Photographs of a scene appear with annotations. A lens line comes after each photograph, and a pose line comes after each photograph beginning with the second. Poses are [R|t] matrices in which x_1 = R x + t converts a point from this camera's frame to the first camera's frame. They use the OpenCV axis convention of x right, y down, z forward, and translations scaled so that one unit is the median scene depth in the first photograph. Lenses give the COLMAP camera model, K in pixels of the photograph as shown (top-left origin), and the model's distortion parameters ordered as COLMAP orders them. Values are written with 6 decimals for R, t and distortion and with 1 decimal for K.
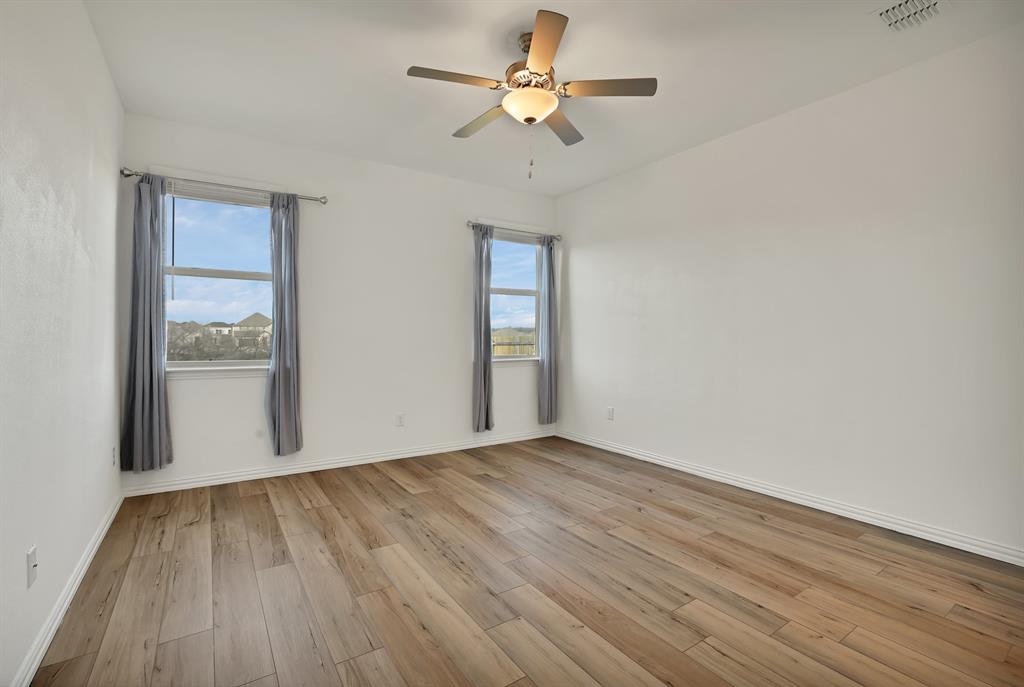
lens RADIAL K [[457.7, 0, 511.5], [0, 457.7, 333.5], [0, 0, 1]] dist [-0.000248, -0.000021]
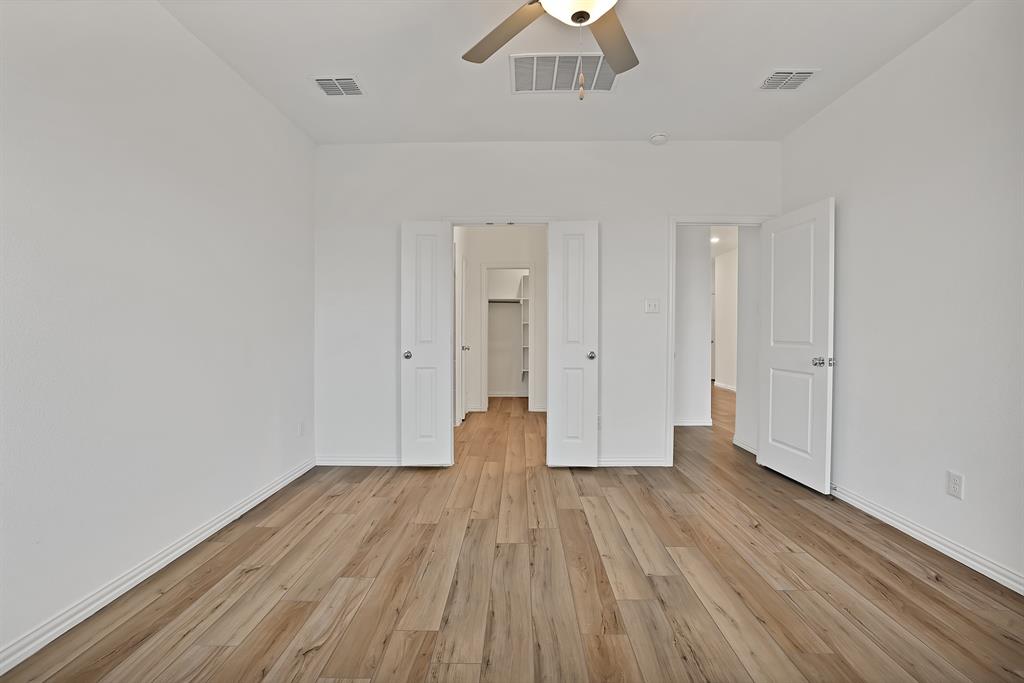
lens RADIAL K [[450.9, 0, 505.2], [0, 450.9, 336.9], [0, 0, 1]] dist [-0.034310, 0.000362]
pose [[-0.809058, -0.005016, 0.587707, -0.278797], [0.000926, 0.999951, 0.009809, 0.012280], [-0.587728, 0.008480, -0.809014, 1.704434]]
